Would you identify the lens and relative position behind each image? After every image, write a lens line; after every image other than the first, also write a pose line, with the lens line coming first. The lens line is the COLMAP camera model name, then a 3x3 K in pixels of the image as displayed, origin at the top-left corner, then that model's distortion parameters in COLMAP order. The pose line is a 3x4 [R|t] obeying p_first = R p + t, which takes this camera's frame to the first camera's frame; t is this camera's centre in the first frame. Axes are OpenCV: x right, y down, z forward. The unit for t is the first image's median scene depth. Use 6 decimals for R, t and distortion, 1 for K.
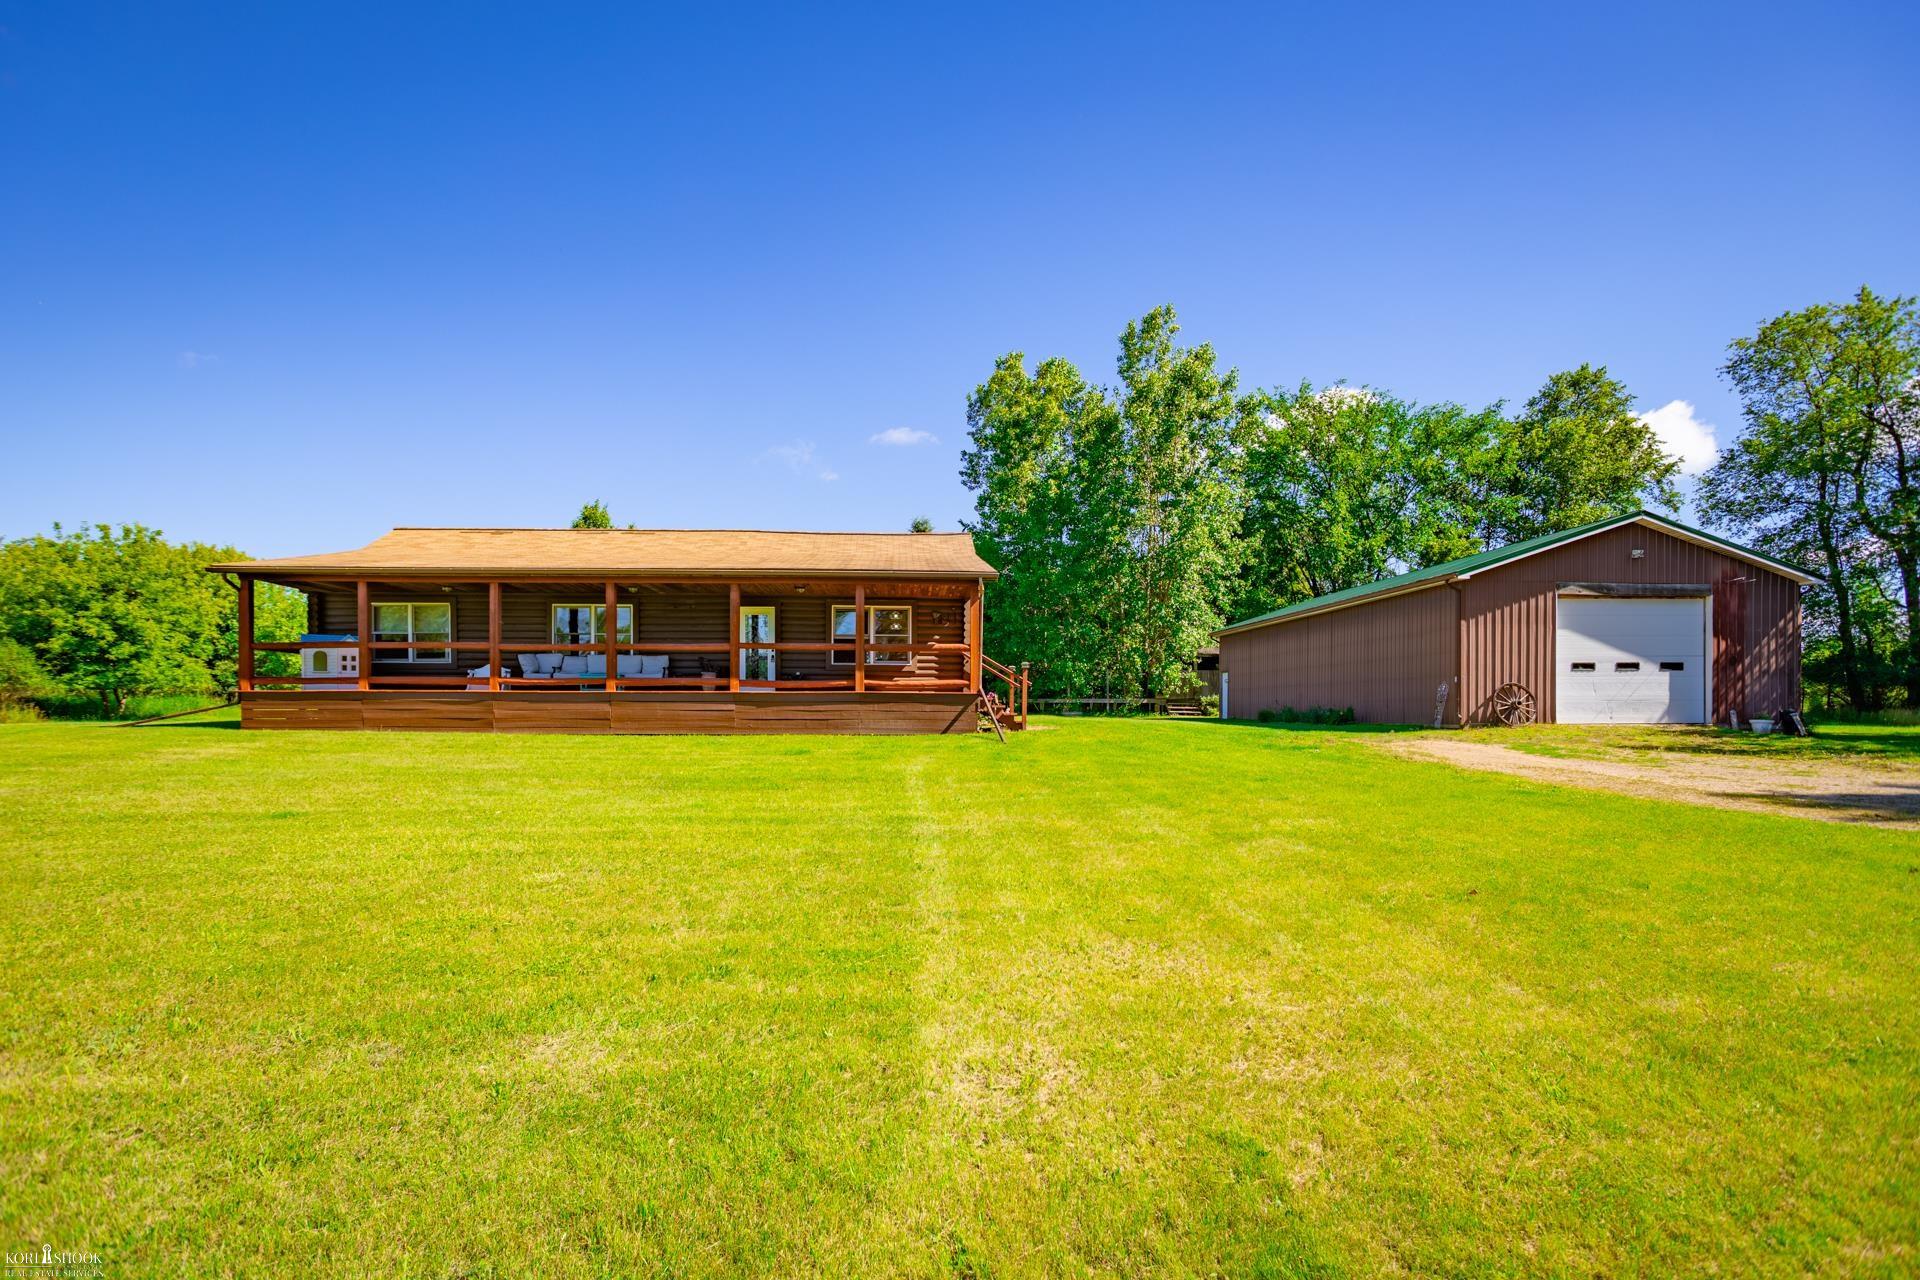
lens RADIAL K [[926.7, 0, 967.6], [0, 926.7, 713.2], [0, 0, 1]] dist [-0.037669, 0.022773]
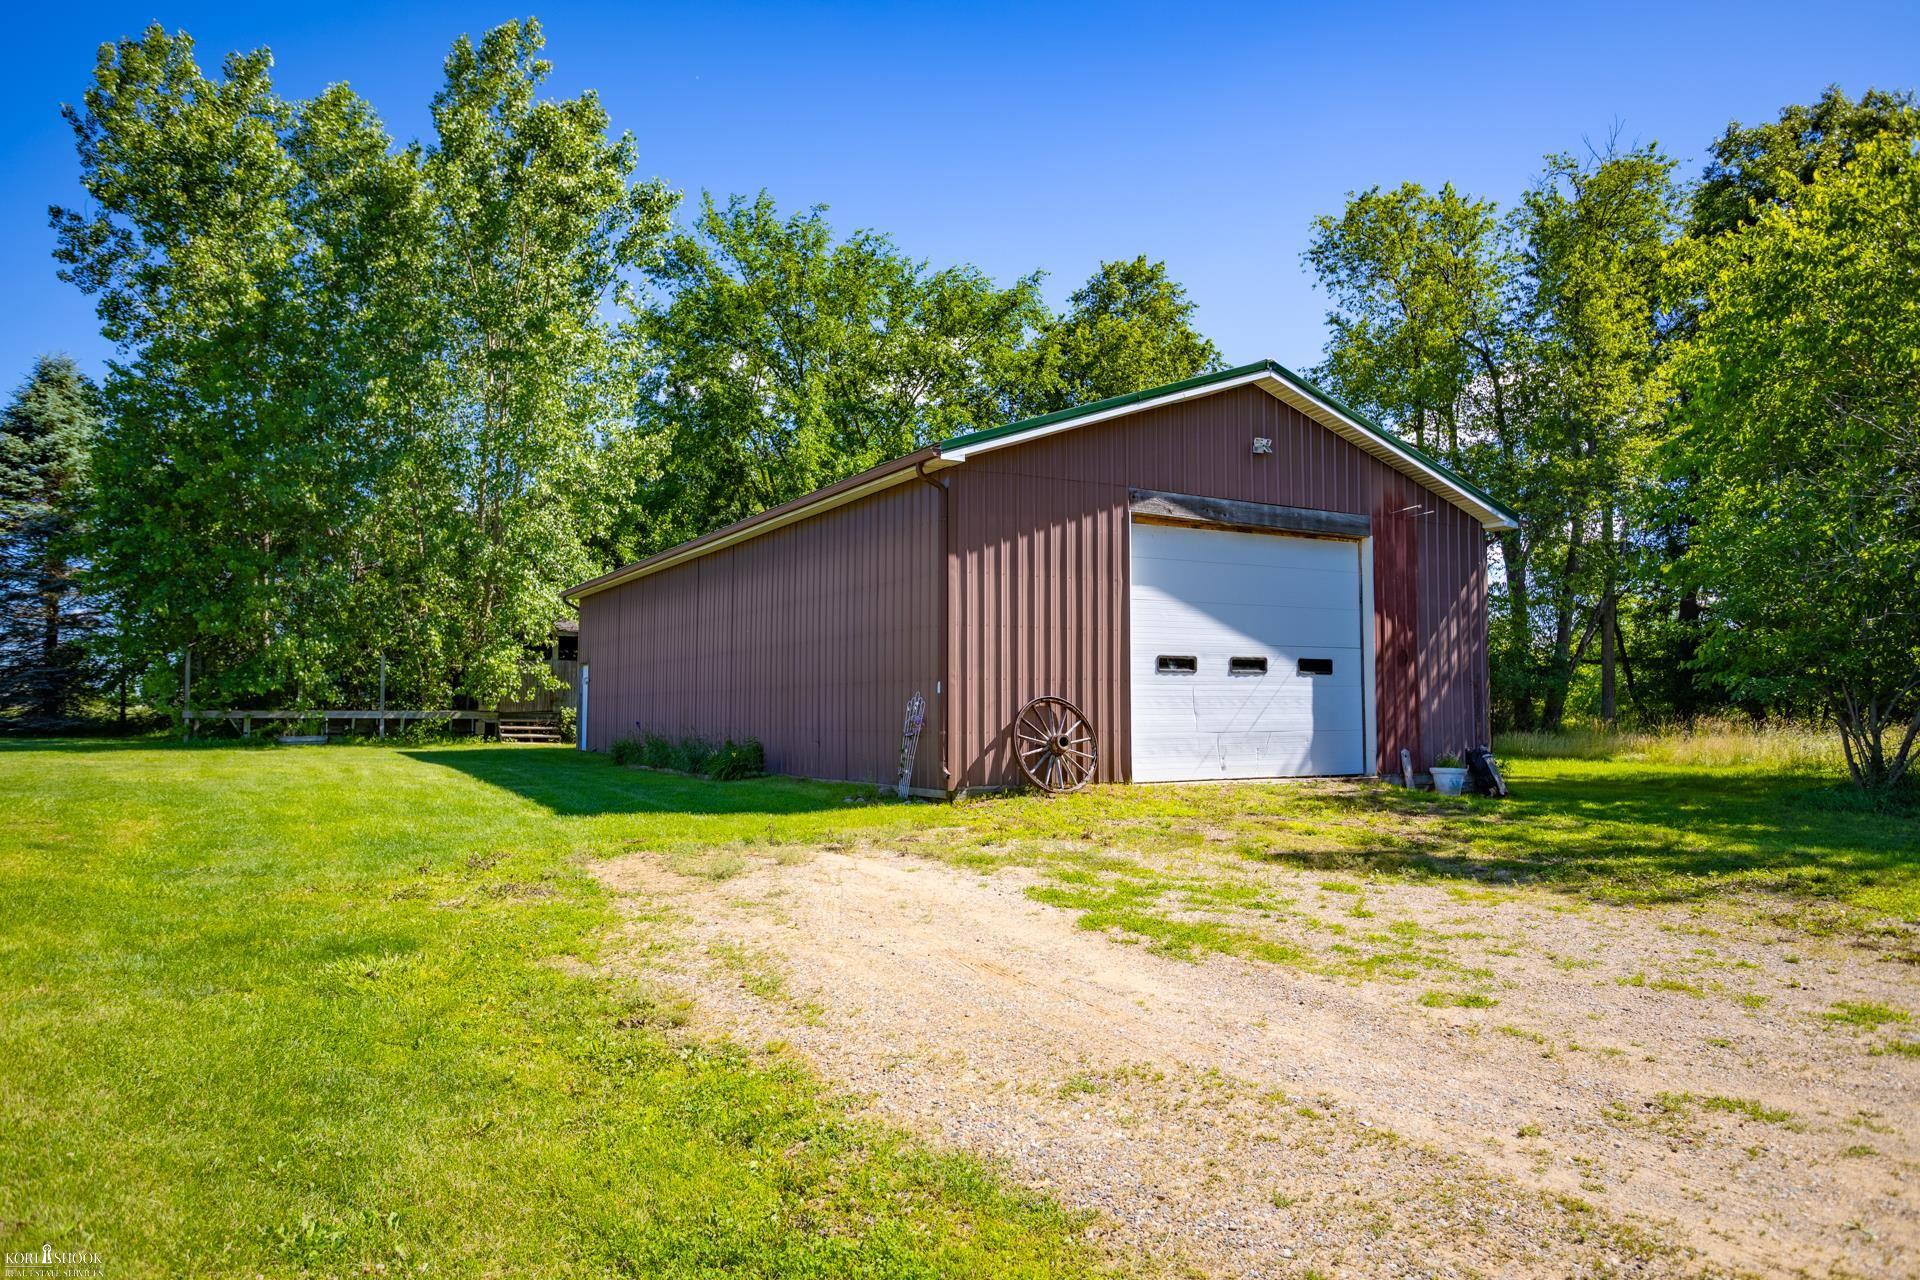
lens RADIAL K [[1263.1, 0, 963.3], [0, 1263.1, 636.6], [0, 0, 1]] dist [0.003043, 0.002973]
pose [[0.895001, 0.026138, 0.445298, 0.264957], [0.003124, 0.997890, -0.064853, -0.021667], [-0.446053, 0.059434, 0.893031, 0.440274]]
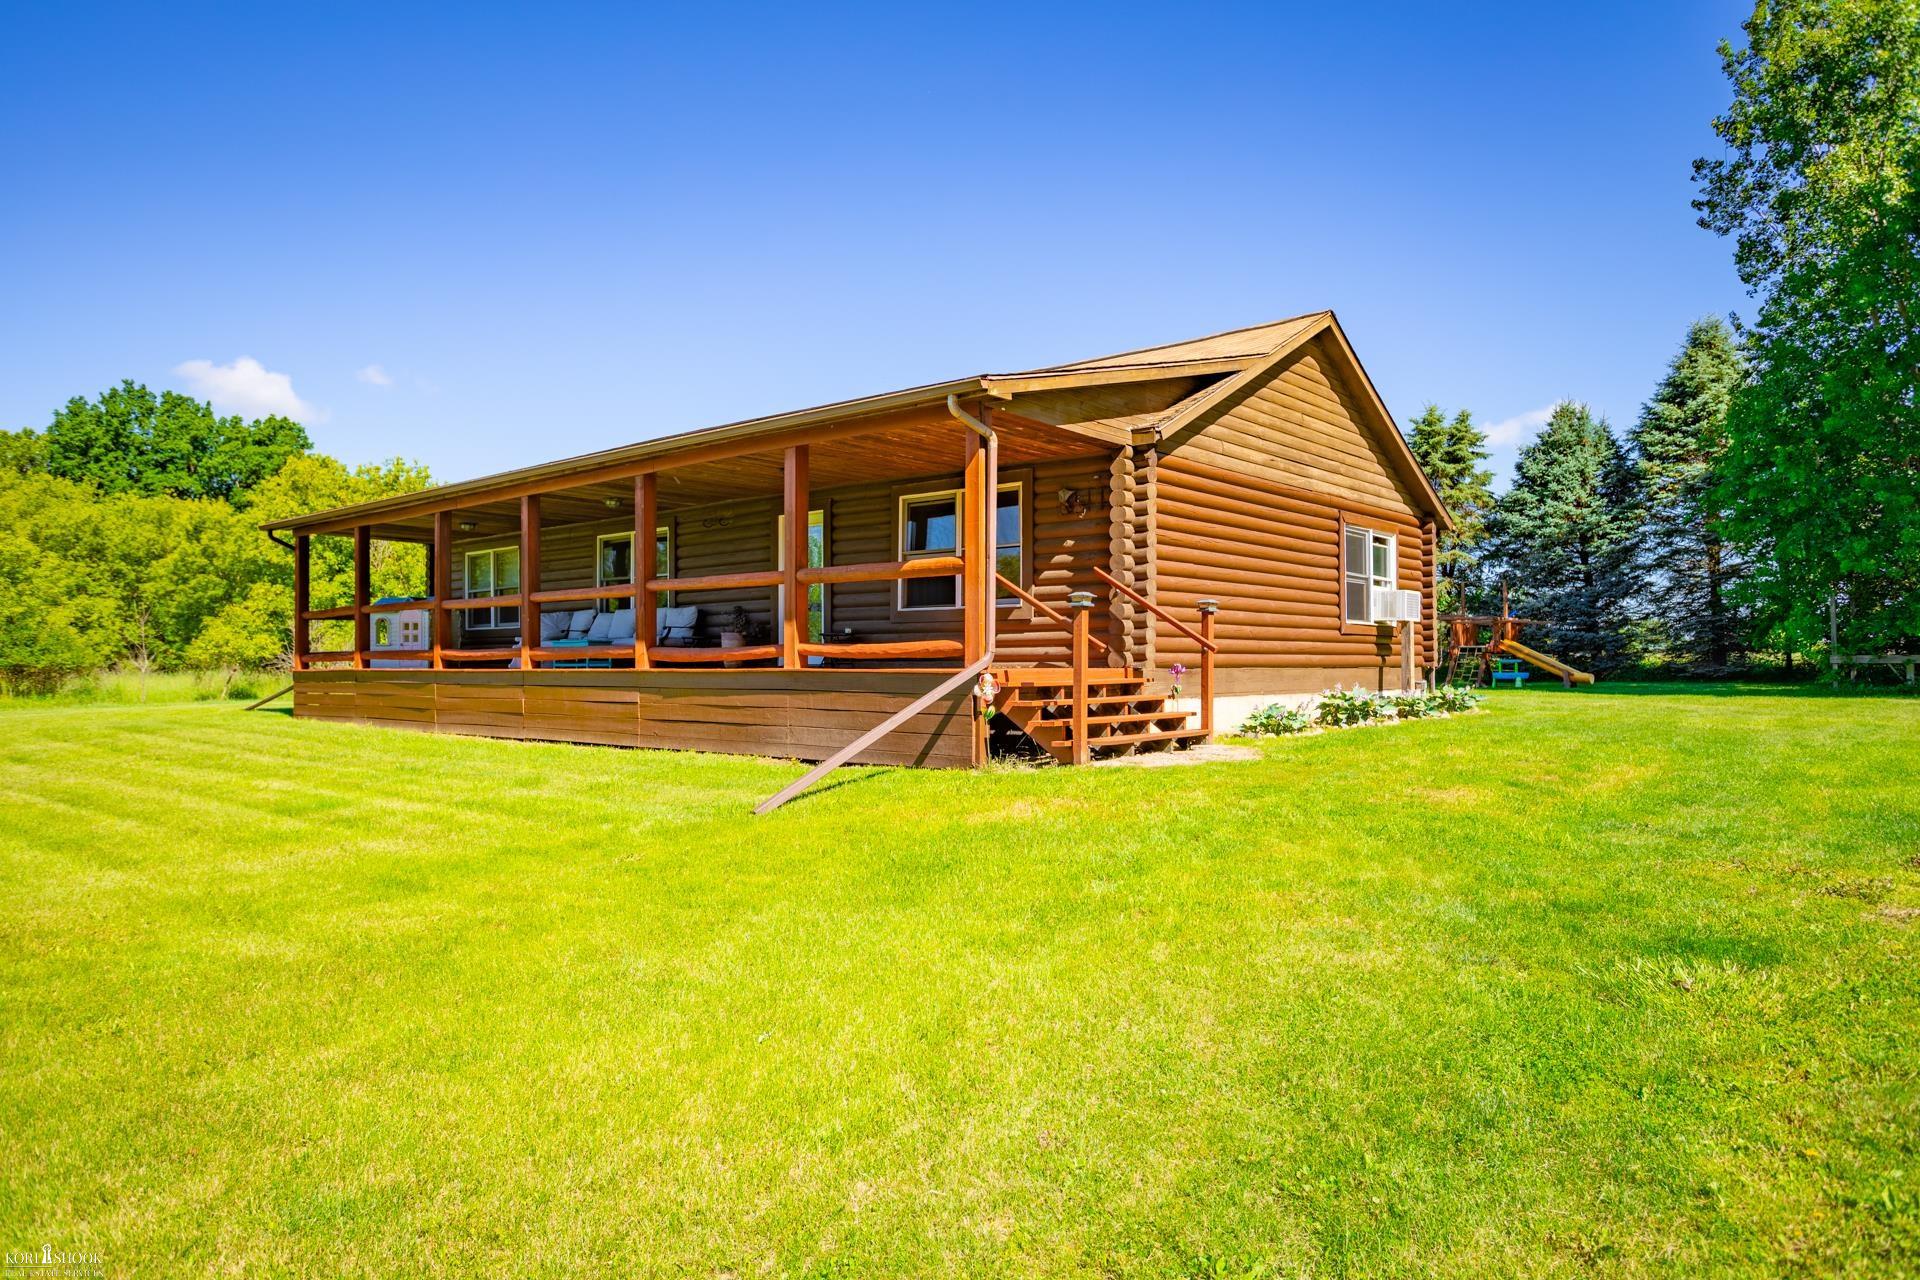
lens RADIAL K [[1201.8, 0, 983.5], [0, 1201.8, 682.0], [0, 0, 1]] dist [0.005601, 0.003281]
pose [[0.726321, 0.004758, -0.687339, 0.344485], [0.002002, 0.999957, 0.009038, -0.019080], [0.687353, -0.007941, 0.726280, 0.537844]]
